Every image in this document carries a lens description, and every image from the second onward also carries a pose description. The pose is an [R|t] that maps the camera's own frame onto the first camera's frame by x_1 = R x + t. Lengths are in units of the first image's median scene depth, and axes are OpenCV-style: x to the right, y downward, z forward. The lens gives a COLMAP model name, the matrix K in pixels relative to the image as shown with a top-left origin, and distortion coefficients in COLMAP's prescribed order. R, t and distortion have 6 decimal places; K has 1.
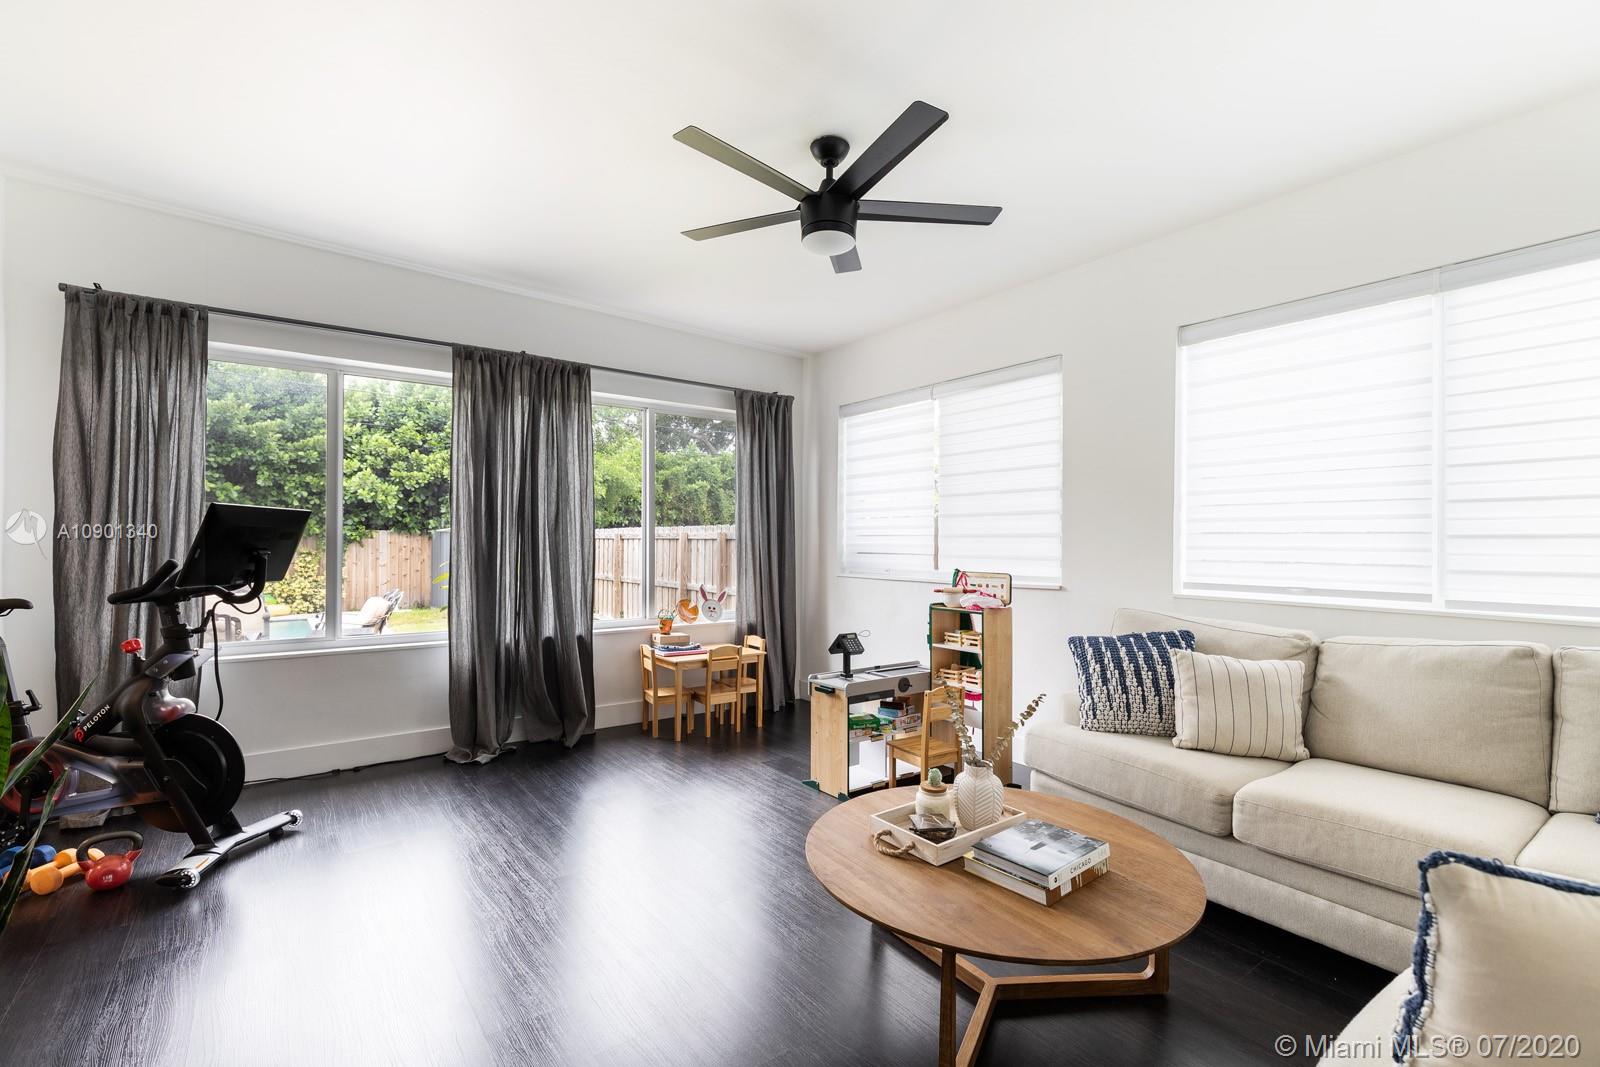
lens RADIAL K [[729.4, 0, 796.6], [0, 729.4, 530.6], [0, 0, 1]] dist [0.007402, -0.000767]
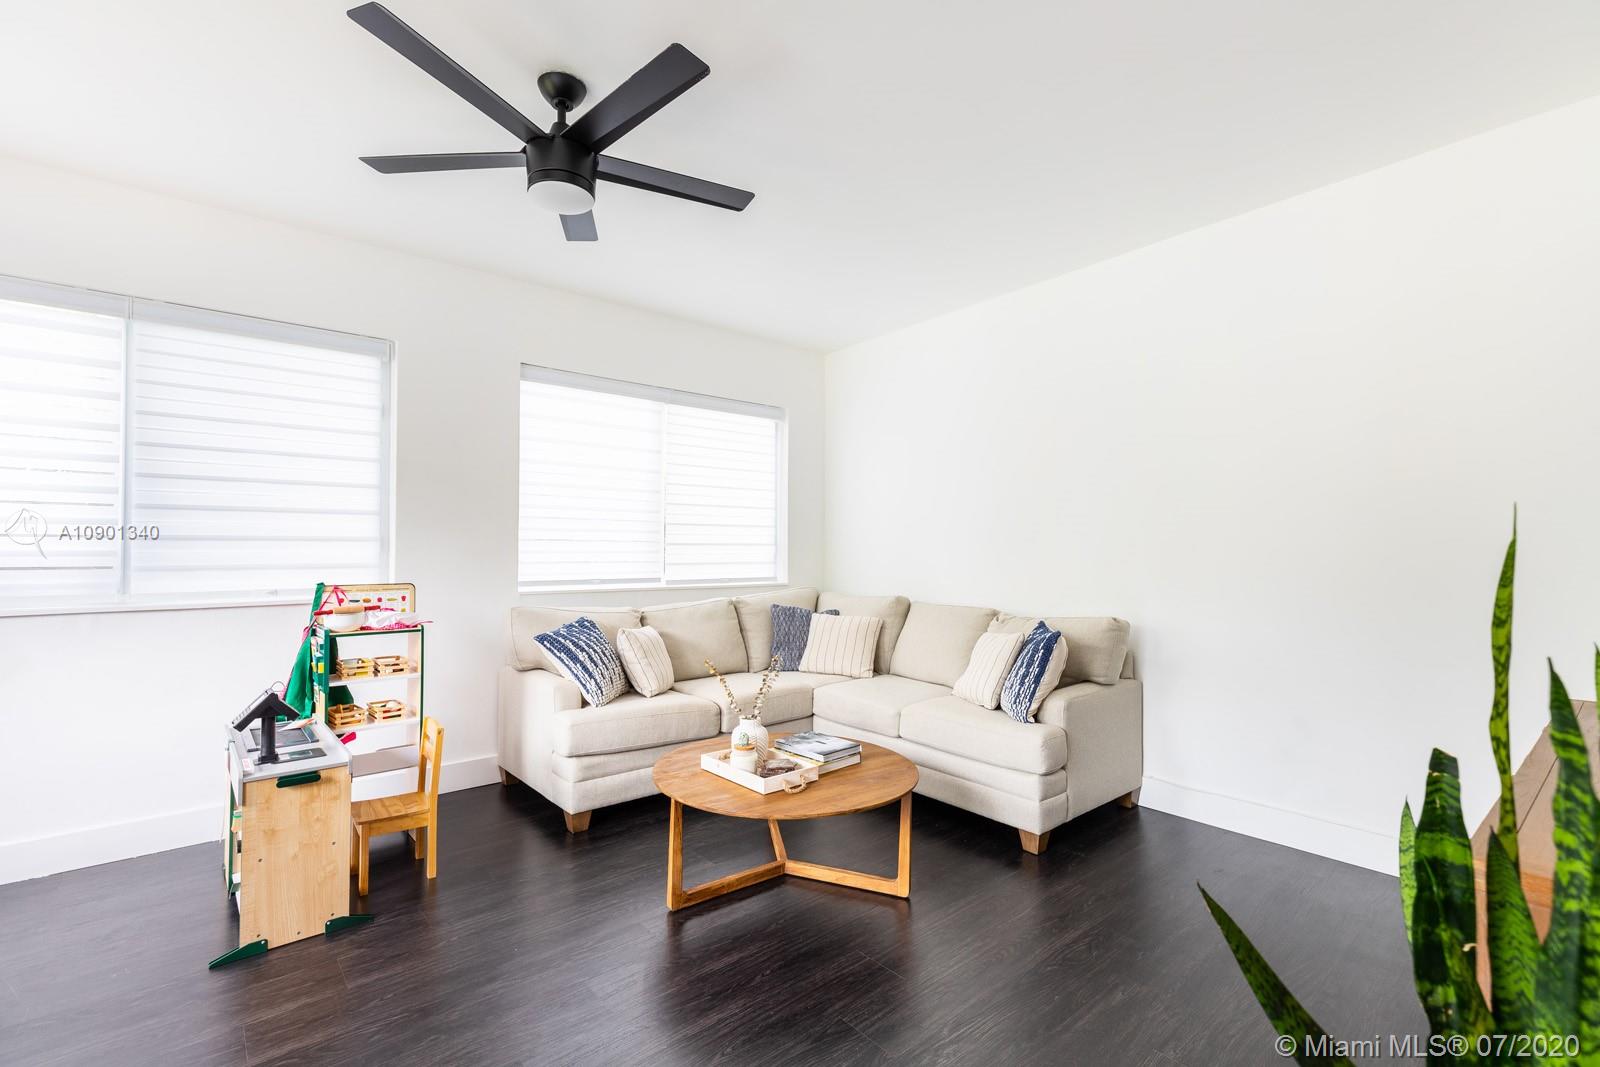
lens RADIAL K [[729.4, 0, 796.2], [0, 729.4, 537.9], [0, 0, 1]] dist [0.007402, -0.000767]
pose [[-0.084415, 0.014746, 0.996322, -0.677874], [-0.011150, 0.999814, -0.015742, 0.014014], [-0.996368, -0.012438, -0.084235, 0.666011]]
